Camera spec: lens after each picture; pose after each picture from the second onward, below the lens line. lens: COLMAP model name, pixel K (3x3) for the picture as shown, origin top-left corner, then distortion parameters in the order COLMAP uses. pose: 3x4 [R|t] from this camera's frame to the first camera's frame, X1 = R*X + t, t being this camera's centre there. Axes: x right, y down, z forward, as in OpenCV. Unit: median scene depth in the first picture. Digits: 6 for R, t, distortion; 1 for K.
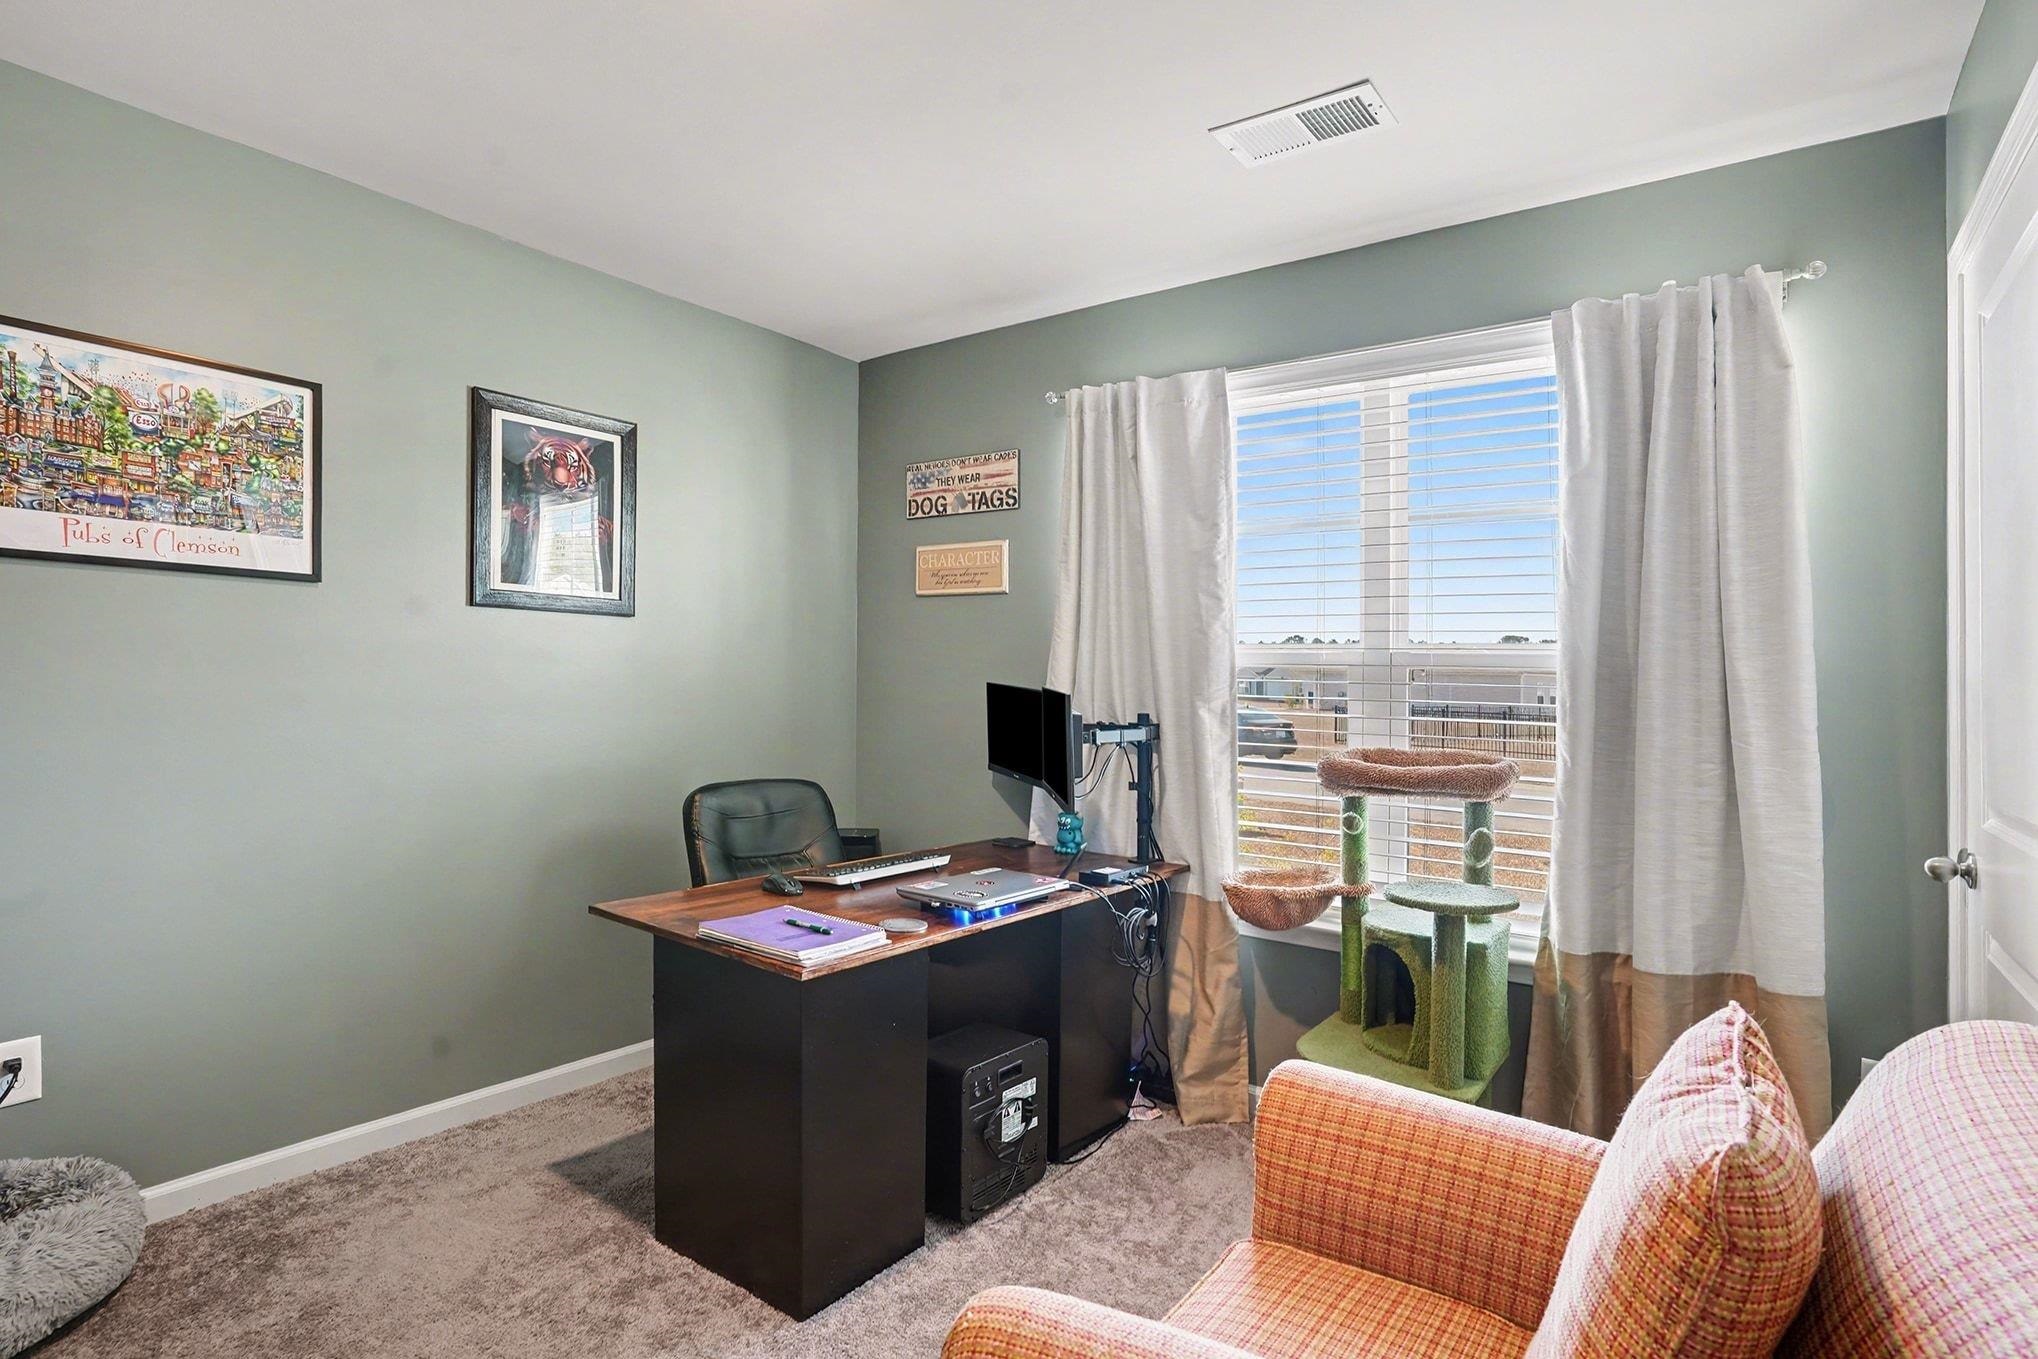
lens RADIAL K [[1073.2, 0, 1019.0], [0, 1073.2, 679.5], [0, 0, 1]] dist [-0.006997, -0.000622]
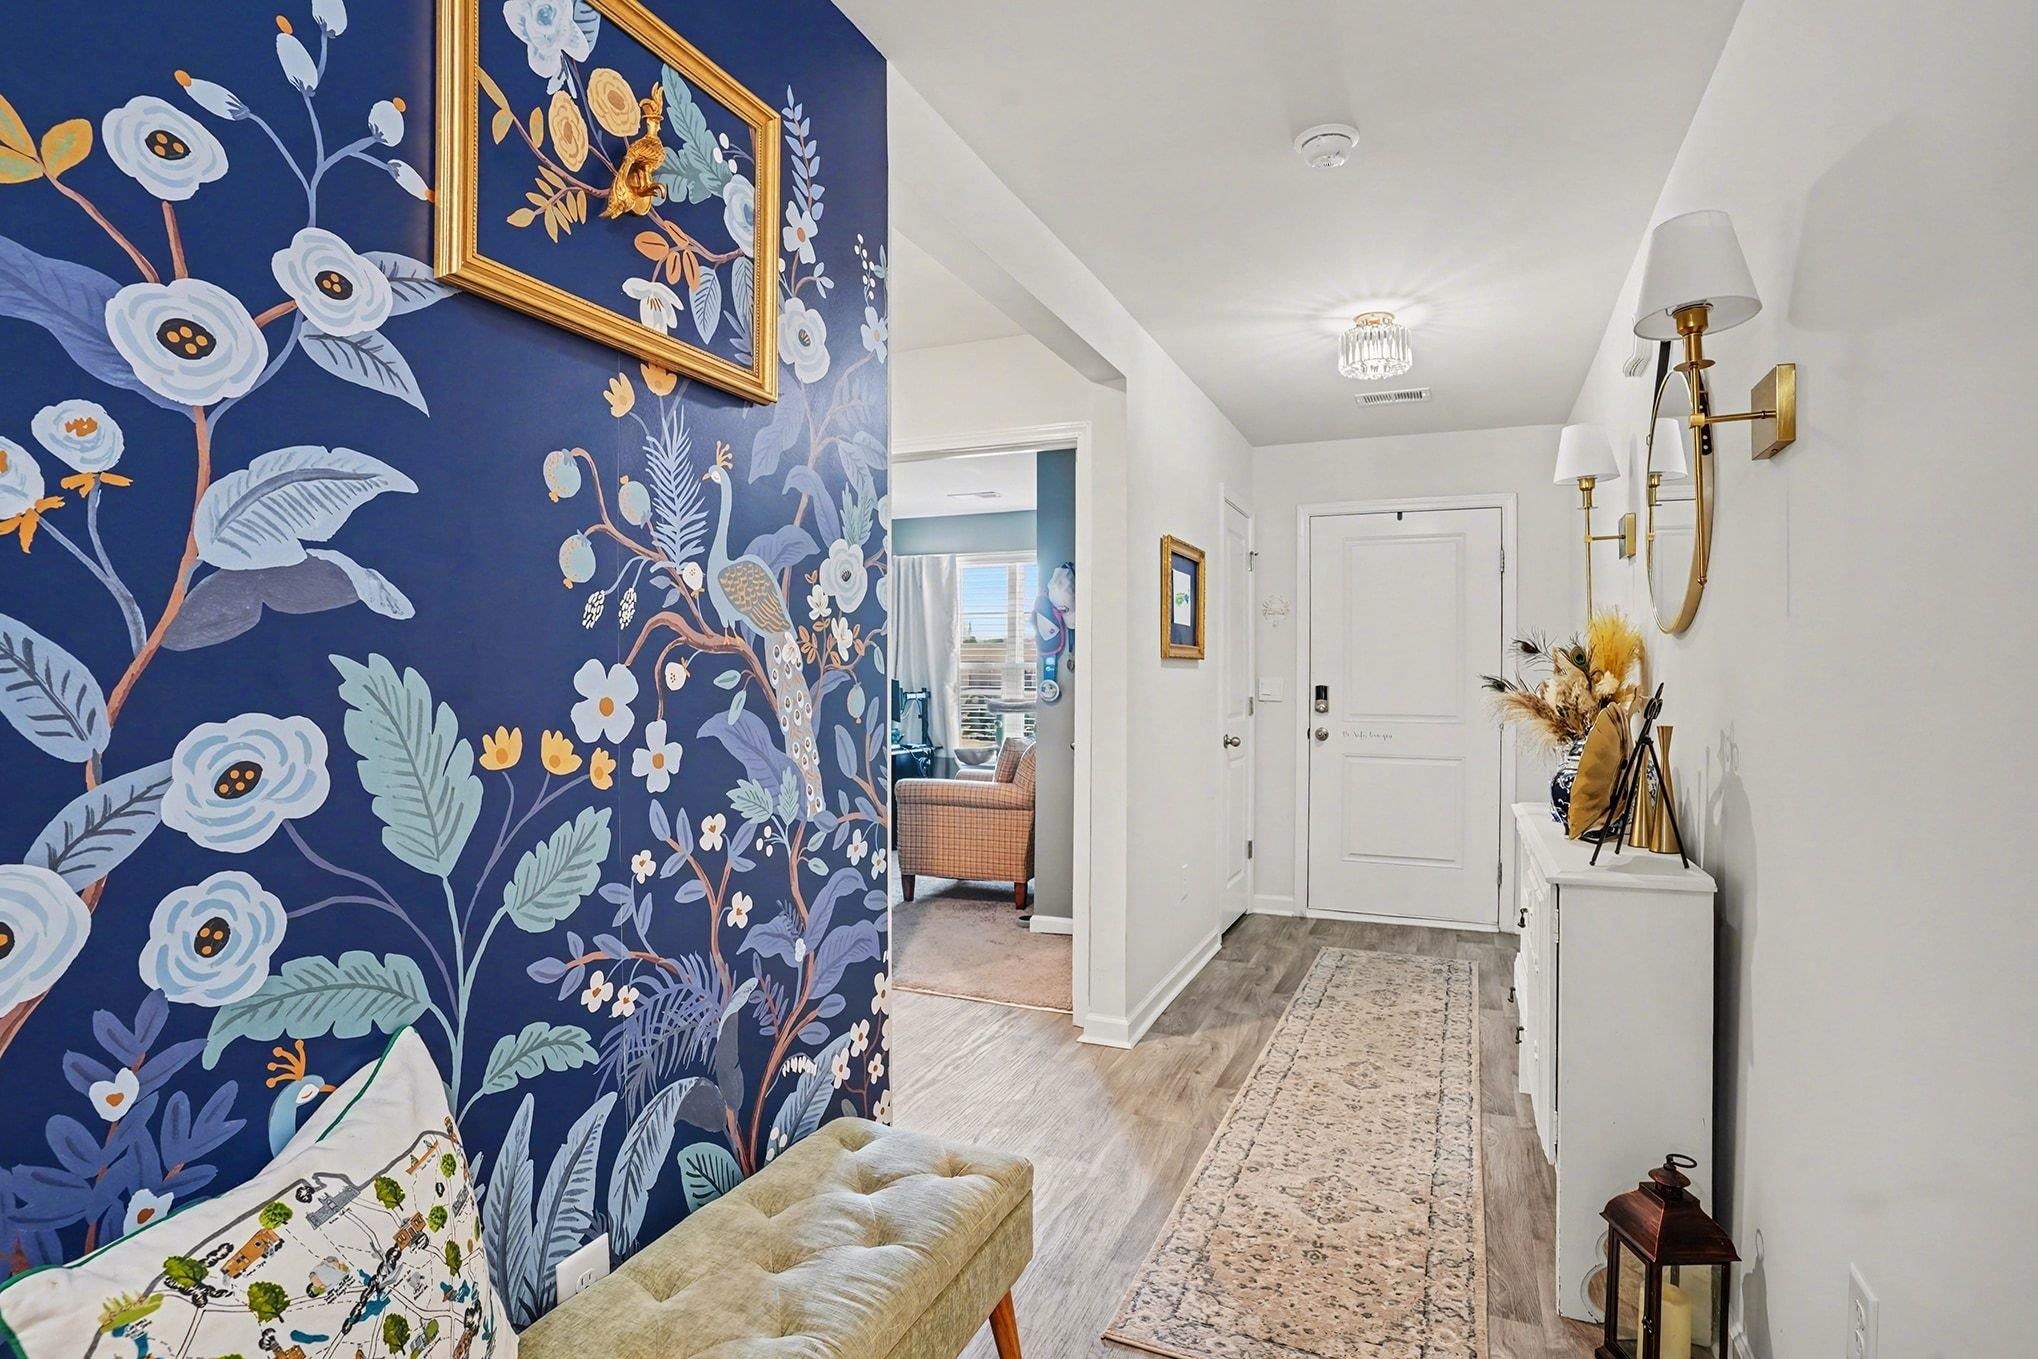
lens RADIAL K [[1073.2, 0, 1019.0], [0, 1073.2, 679.5], [0, 0, 1]] dist [-0.006997, -0.000622]
pose [[0.972180, -0.000901, 0.234234, -0.235747], [-0.000910, 0.999971, 0.007623, -0.005240], [-0.234233, -0.007624, 0.972150, -1.375762]]
